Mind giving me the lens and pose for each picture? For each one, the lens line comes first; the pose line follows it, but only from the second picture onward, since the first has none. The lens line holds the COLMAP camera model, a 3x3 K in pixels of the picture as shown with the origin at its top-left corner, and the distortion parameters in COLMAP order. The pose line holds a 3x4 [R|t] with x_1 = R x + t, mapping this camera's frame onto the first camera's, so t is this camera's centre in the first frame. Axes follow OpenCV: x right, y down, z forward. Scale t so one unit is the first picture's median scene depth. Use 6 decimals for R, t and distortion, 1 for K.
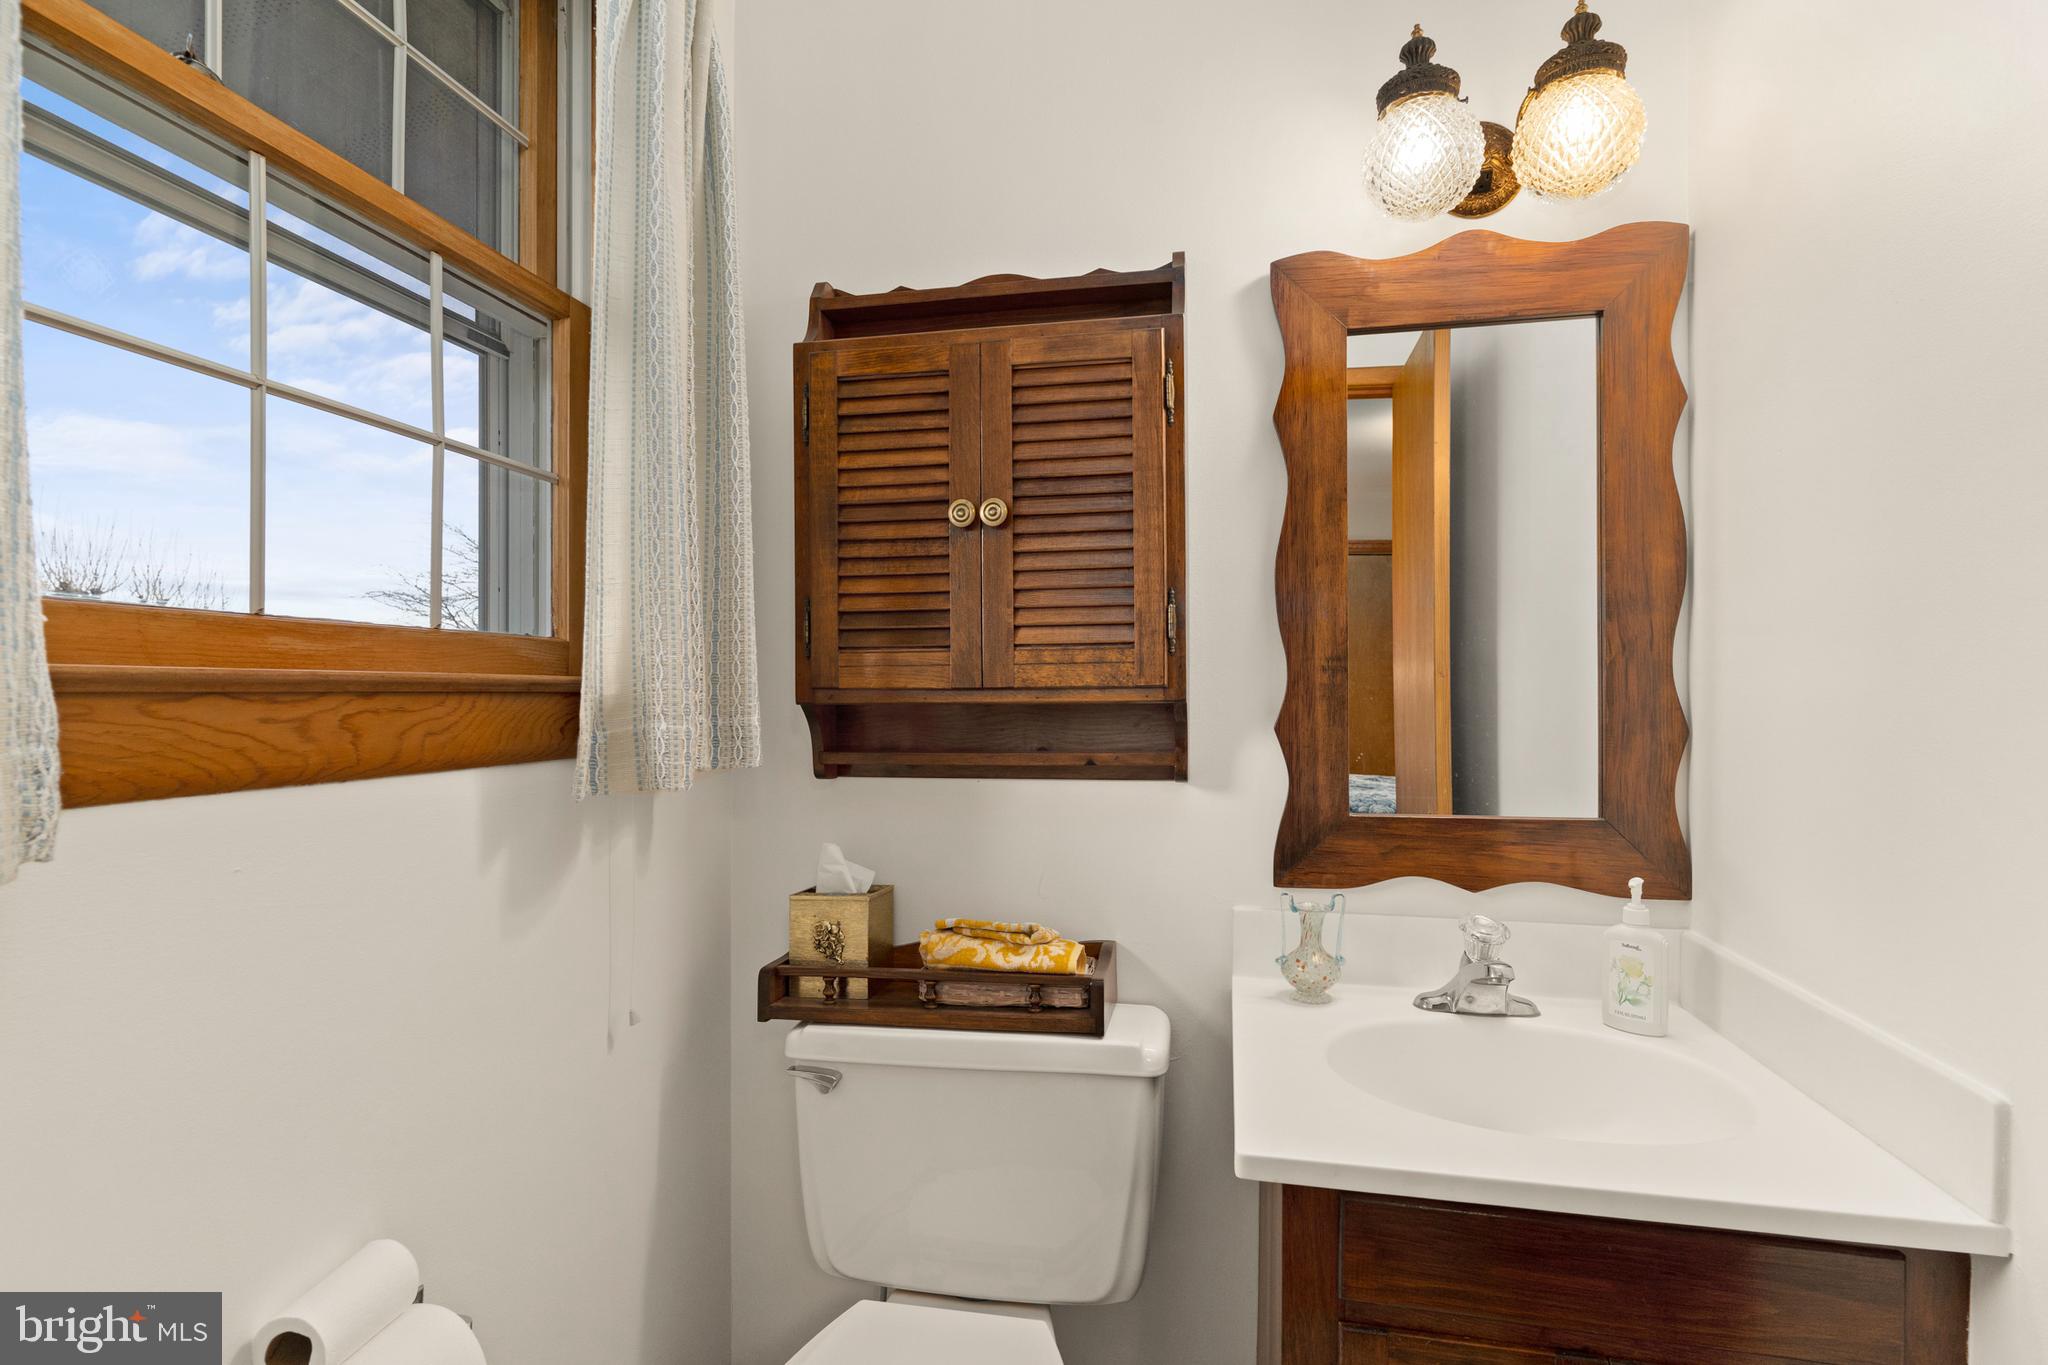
lens RADIAL K [[981.9, 0, 1018.1], [0, 981.9, 697.6], [0, 0, 1]] dist [0.001006, 0.000068]
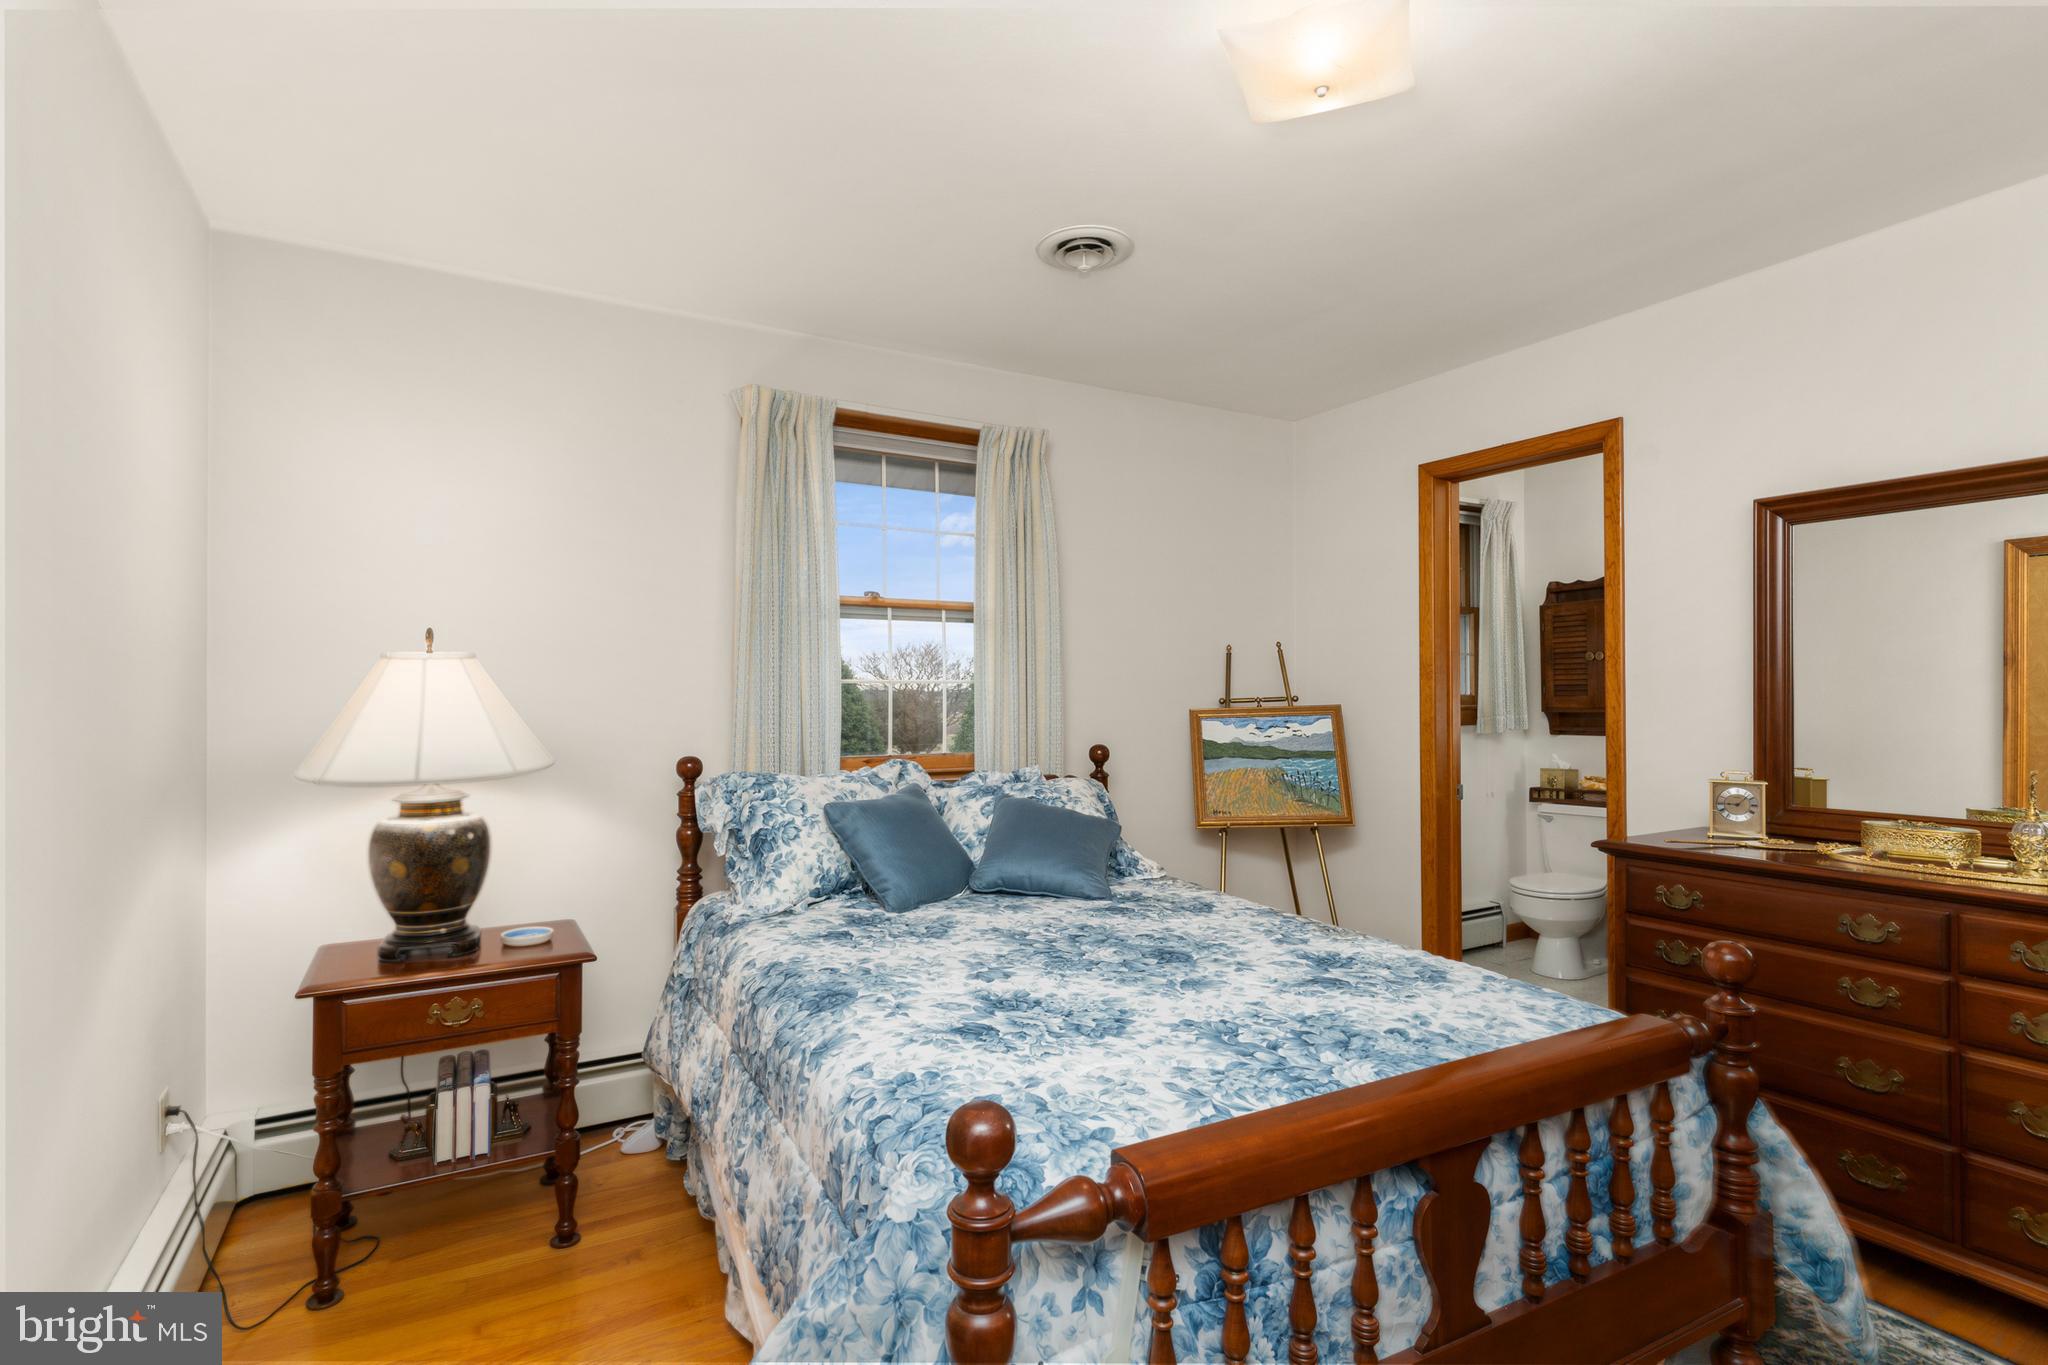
lens RADIAL K [[1001.8, 0, 1024.0], [0, 1001.8, 682.5], [0, 0, 1]] dist [0.042994, 0.000069]
pose [[0.664613, -0.011435, -0.747100, 1.228695], [0.003022, 0.999916, -0.012616, -0.058685], [0.747181, 0.006127, 0.664592, -2.724627]]
